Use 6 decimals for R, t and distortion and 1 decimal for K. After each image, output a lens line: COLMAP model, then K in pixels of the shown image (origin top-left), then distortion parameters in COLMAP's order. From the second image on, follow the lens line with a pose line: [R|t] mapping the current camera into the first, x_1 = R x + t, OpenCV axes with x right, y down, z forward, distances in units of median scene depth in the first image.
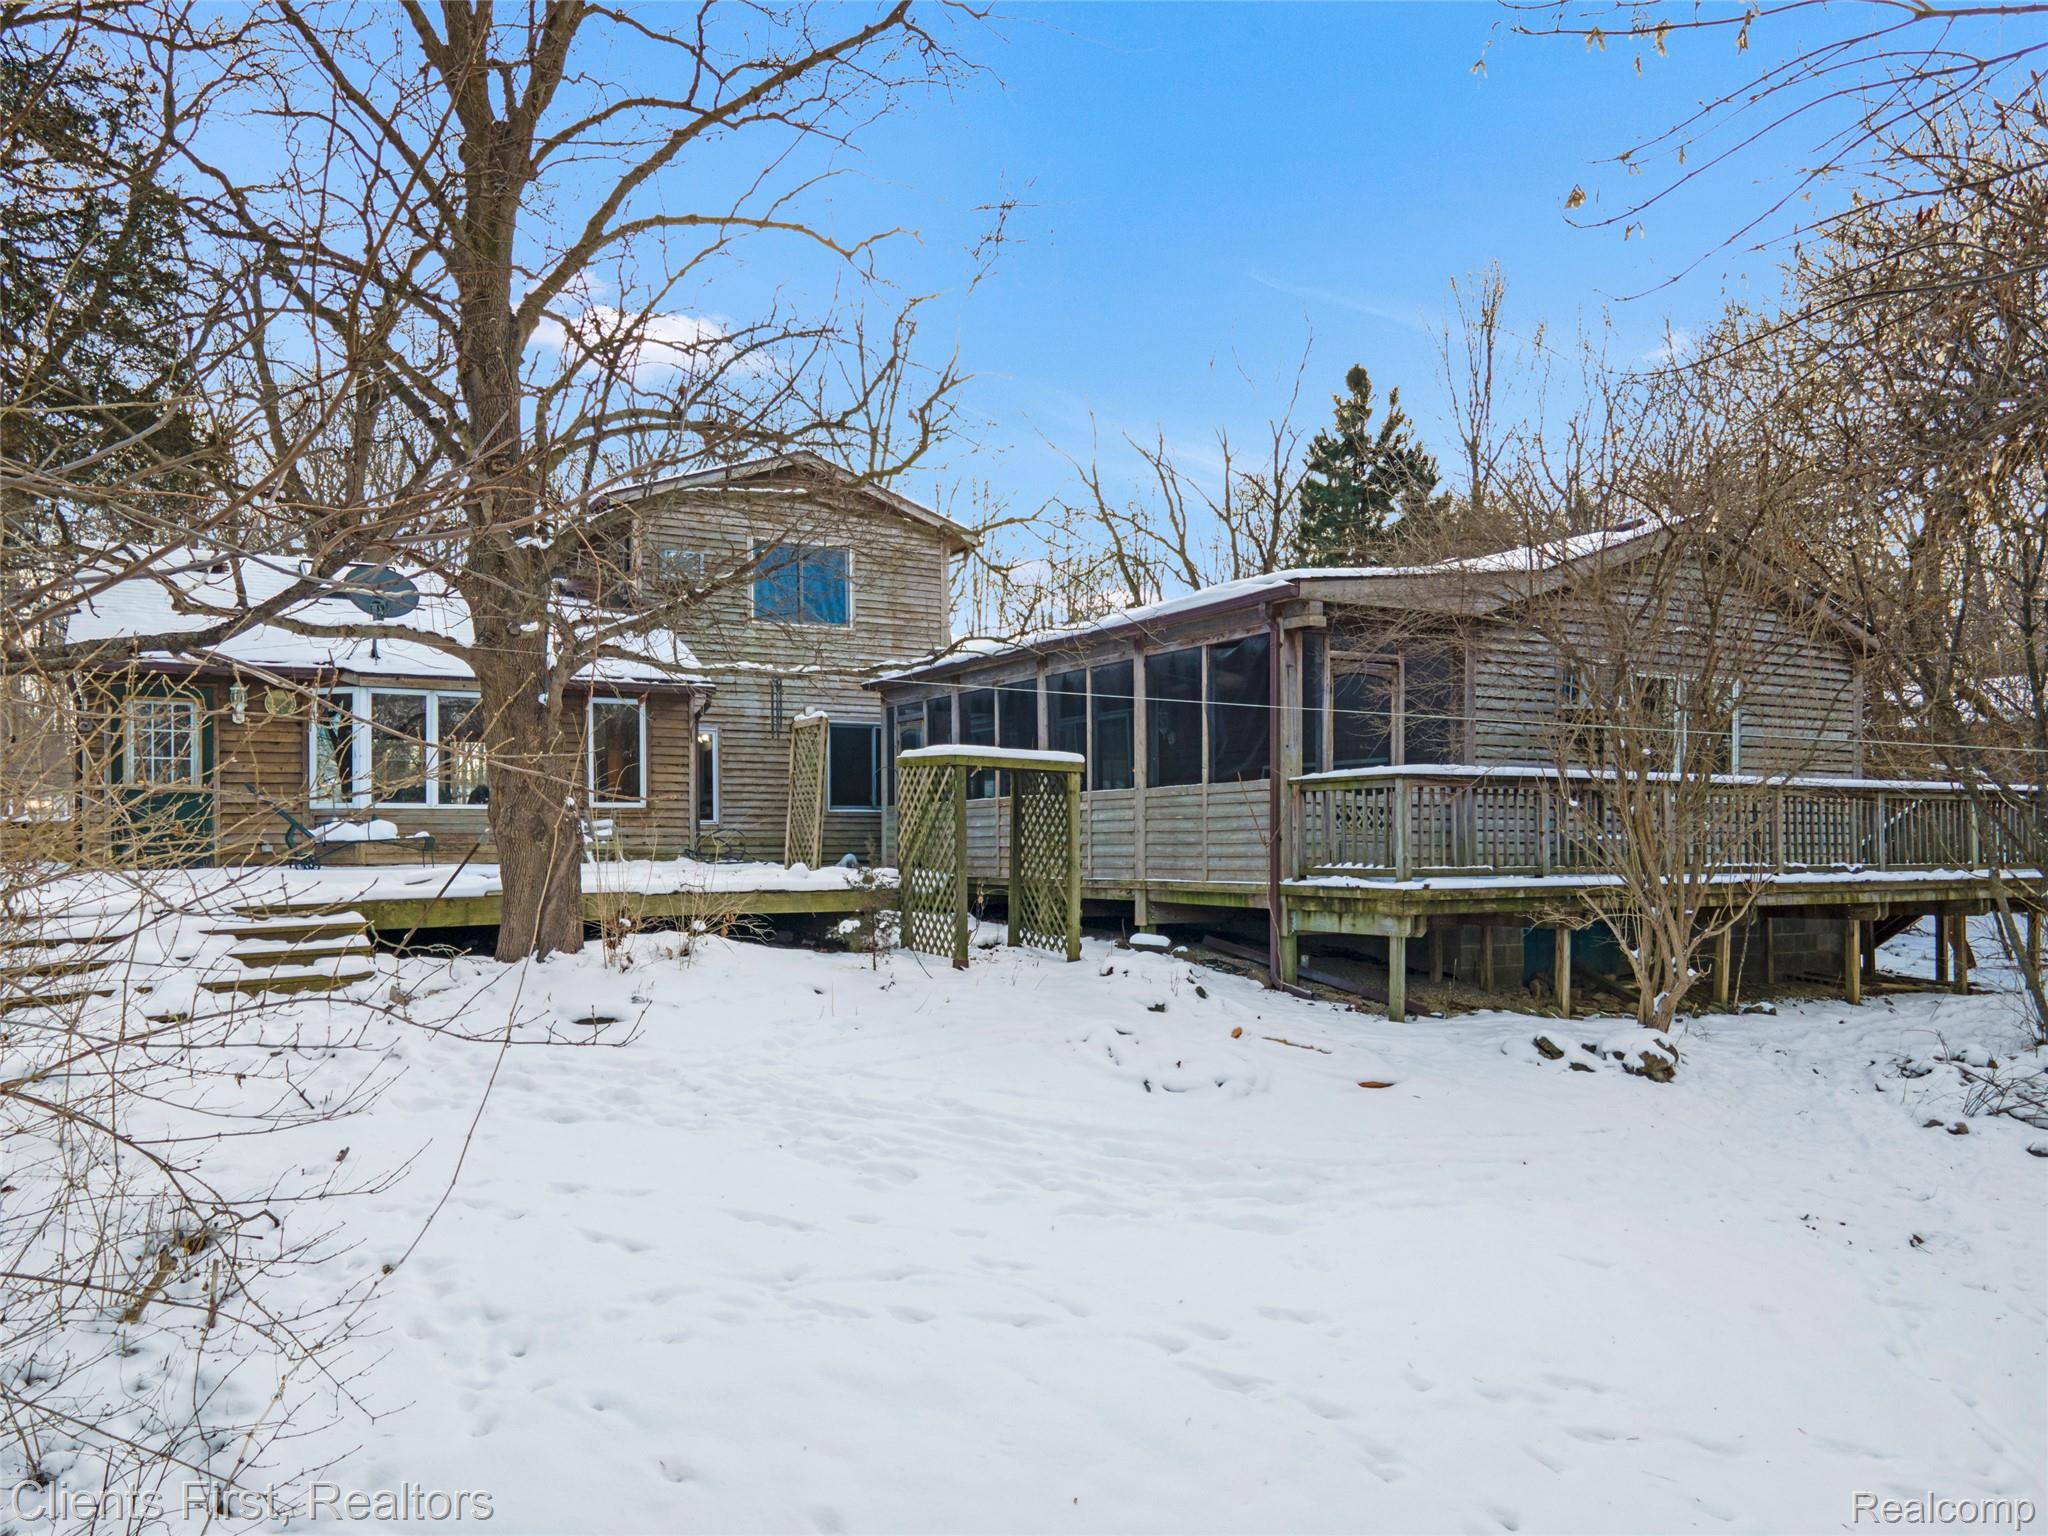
lens RADIAL K [[1510.6, 0, 1024.0], [0, 1510.6, 768.0], [0, 0, 1]] dist [0.040543, 0.003245]
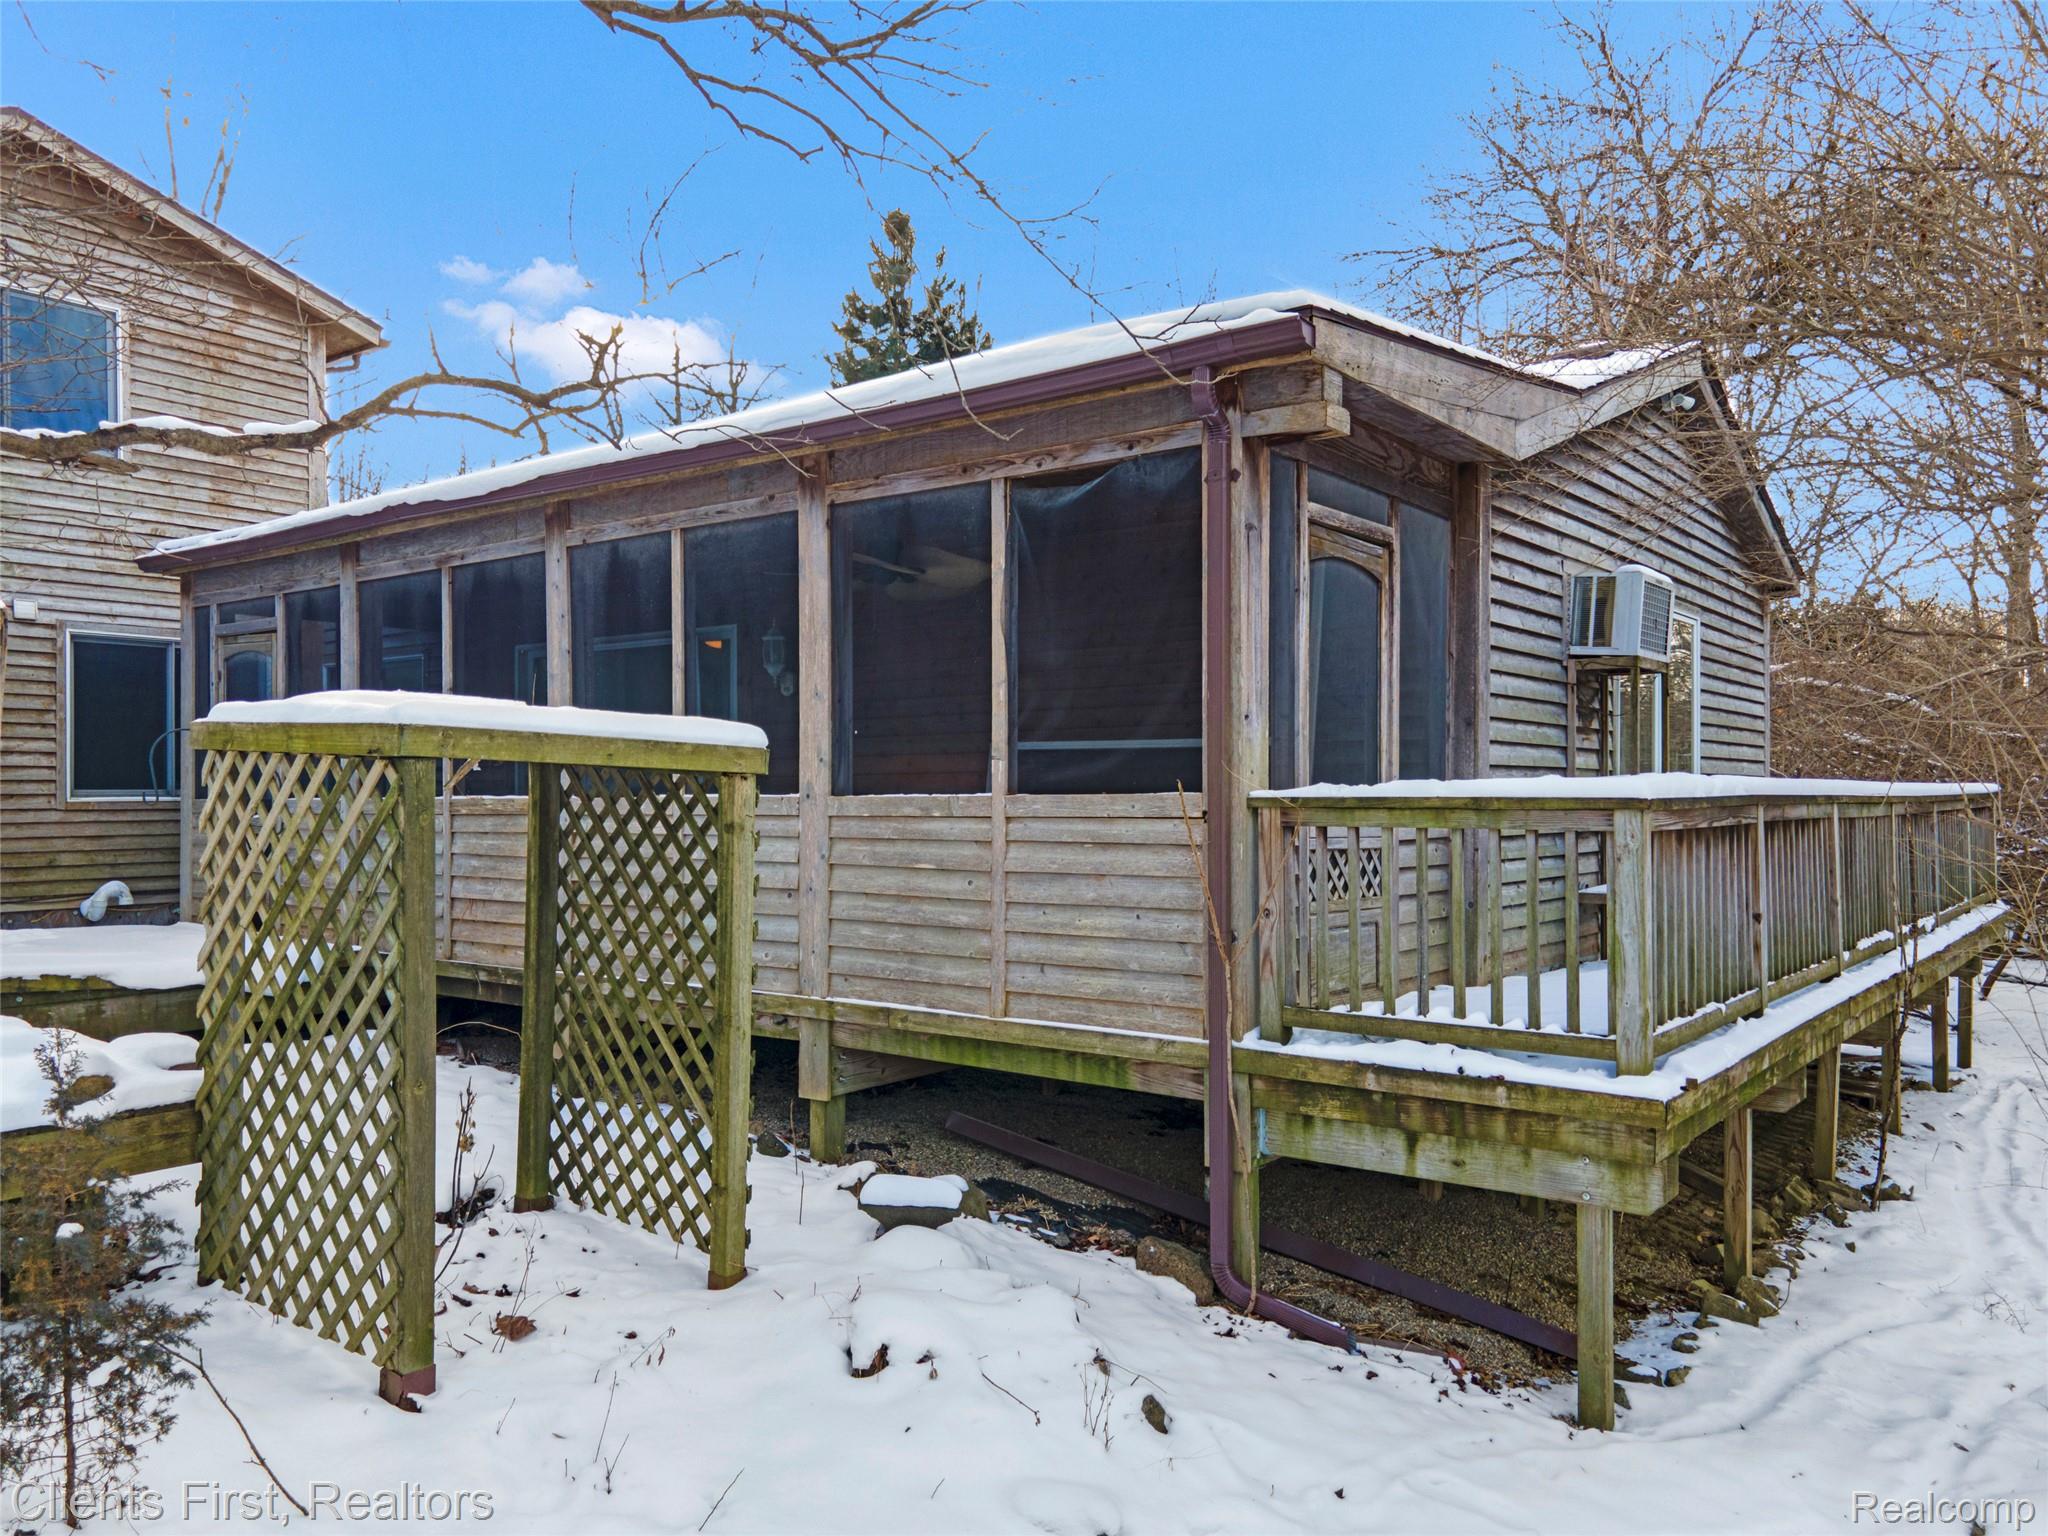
lens RADIAL K [[1510.6, 0, 1024.0], [0, 1510.6, 768.0], [0, 0, 1]] dist [0.040543, 0.003245]
pose [[0.923038, 0.008888, 0.384606, -0.043842], [-0.022610, 0.999258, 0.031169, -0.011466], [-0.384044, -0.037466, 0.922554, 0.612097]]
